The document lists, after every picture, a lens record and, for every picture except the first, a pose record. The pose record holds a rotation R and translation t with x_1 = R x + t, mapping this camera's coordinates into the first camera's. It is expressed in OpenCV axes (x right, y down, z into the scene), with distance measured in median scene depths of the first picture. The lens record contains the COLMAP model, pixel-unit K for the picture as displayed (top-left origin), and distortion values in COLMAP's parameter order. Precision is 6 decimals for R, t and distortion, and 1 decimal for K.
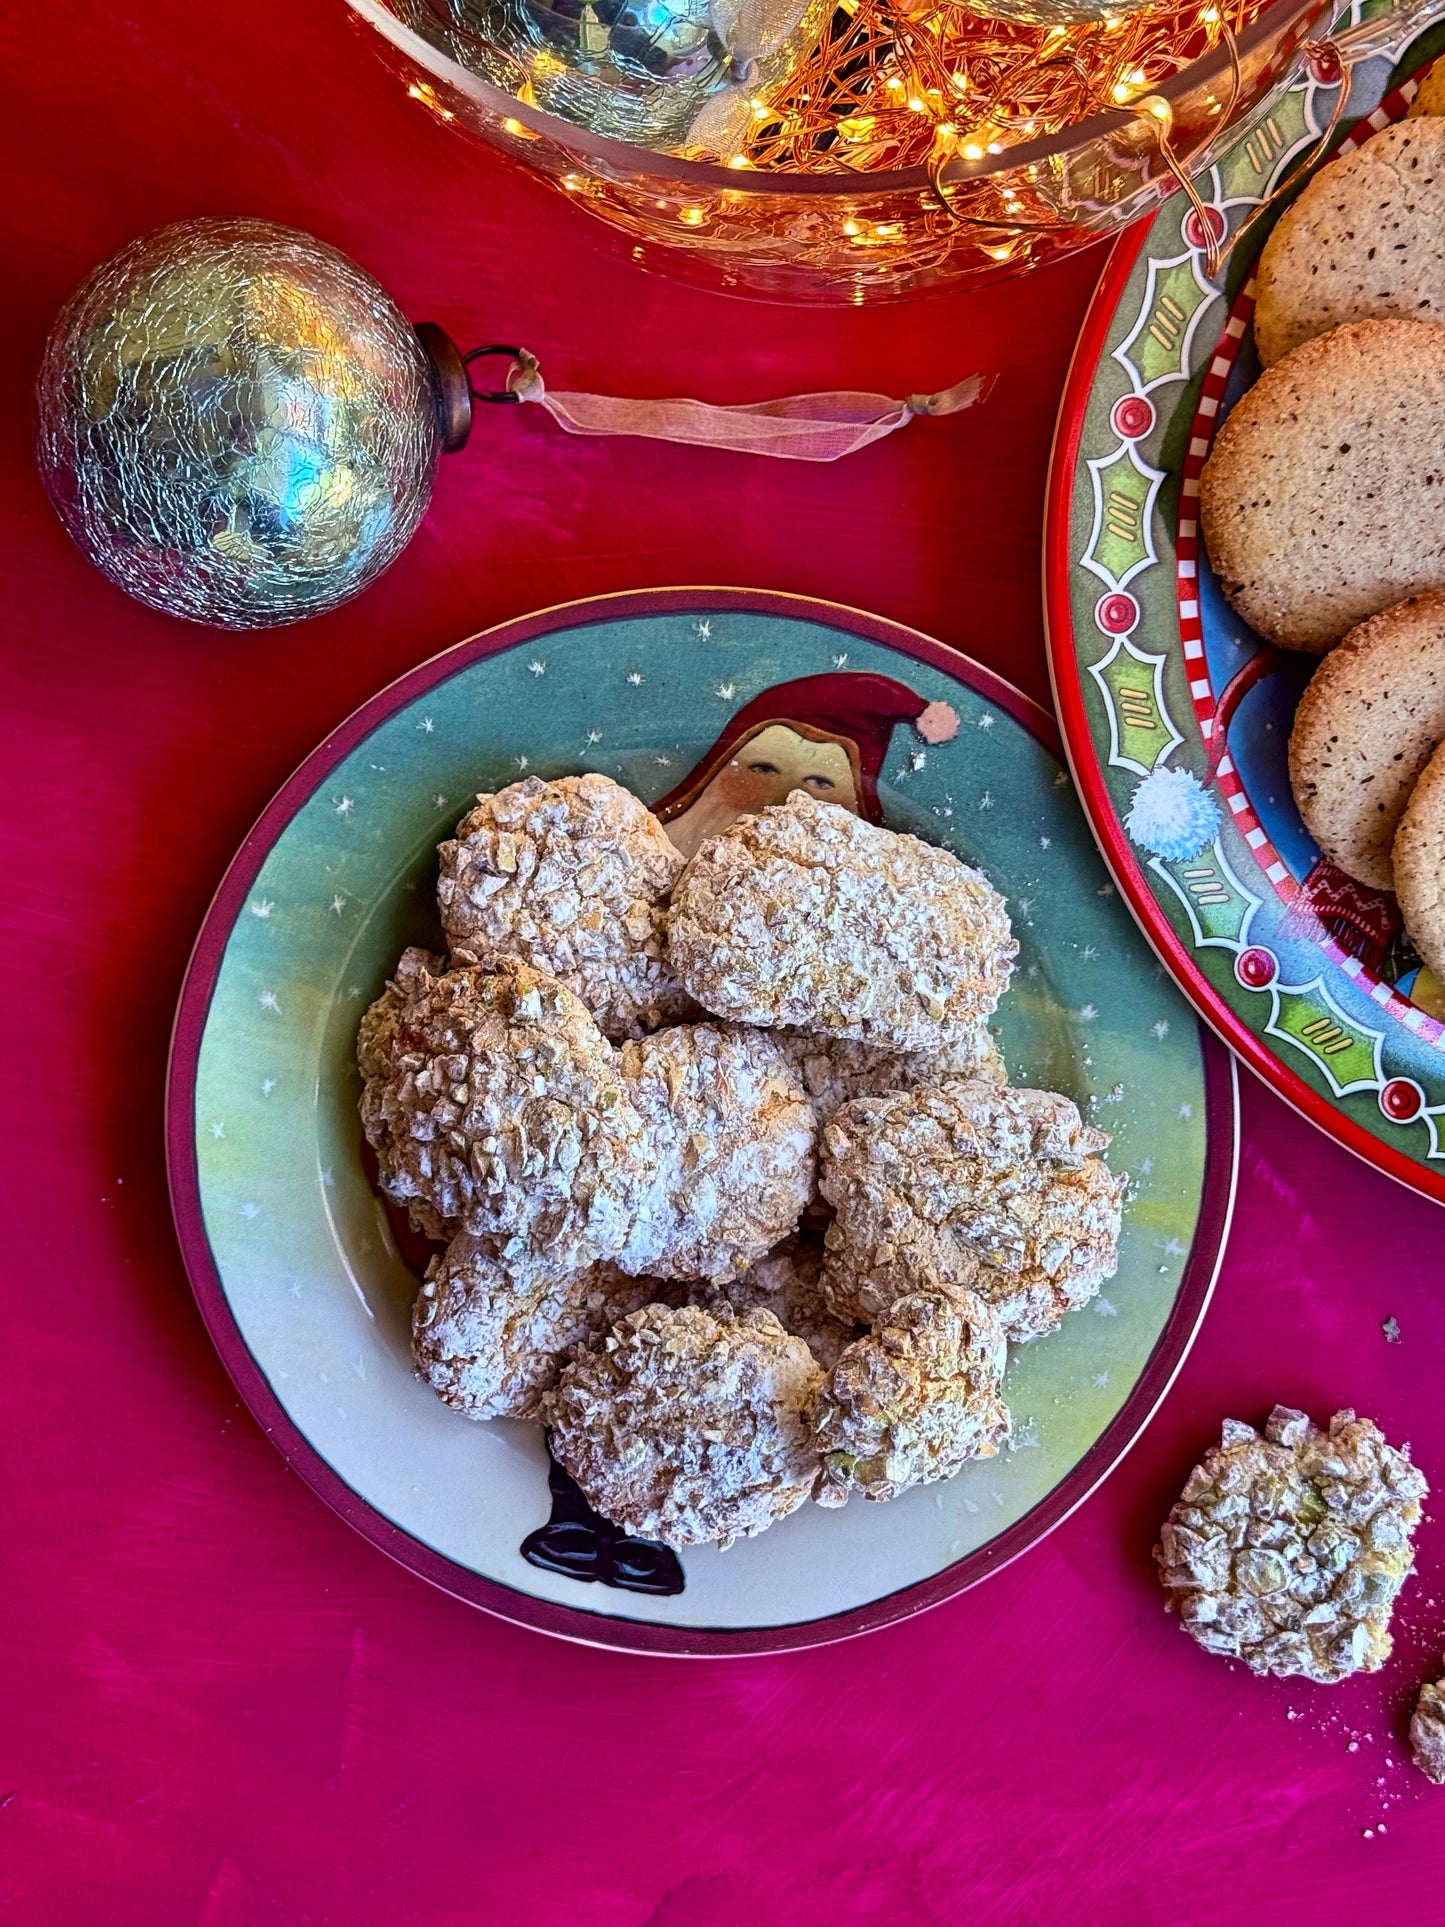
lens RADIAL K [[2708.7, 0, 720.6], [0, 2708.7, 965.4], [0, 0, 1]] dist [0.126775, 0.000000]
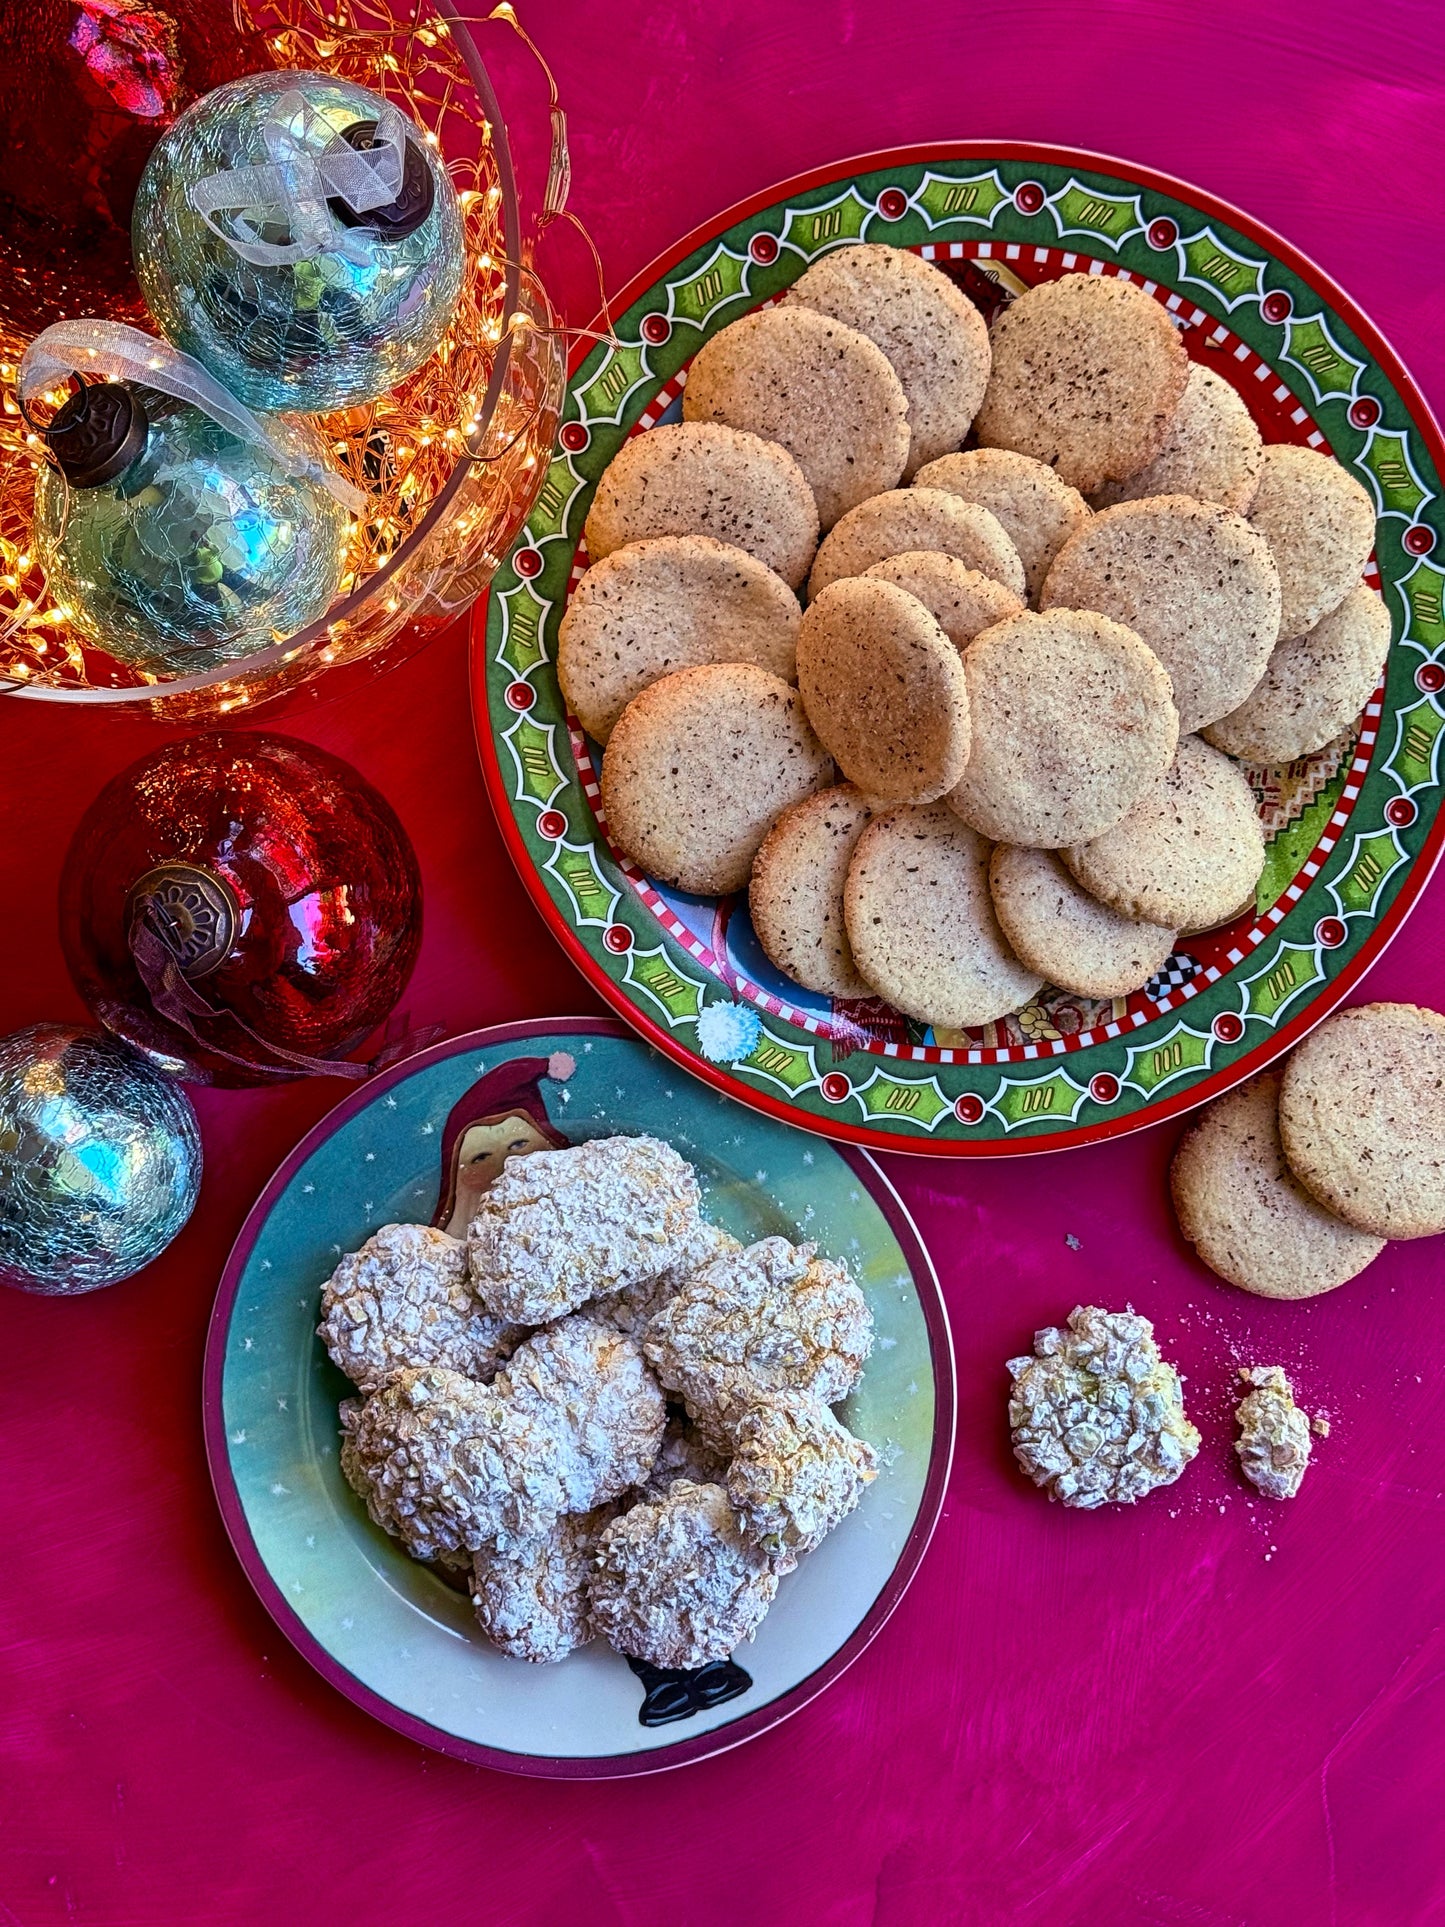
lens RADIAL K [[2708.7, 0, 722.3], [0, 2708.7, 961.2], [0, 0, 1]] dist [0.126775, 0.000000]
pose [[0.832048, -0.554676, -0.005503, 0.192441], [0.551868, 0.828756, -0.092765, 0.045653], [0.056015, 0.074148, 0.995673, -0.437840]]
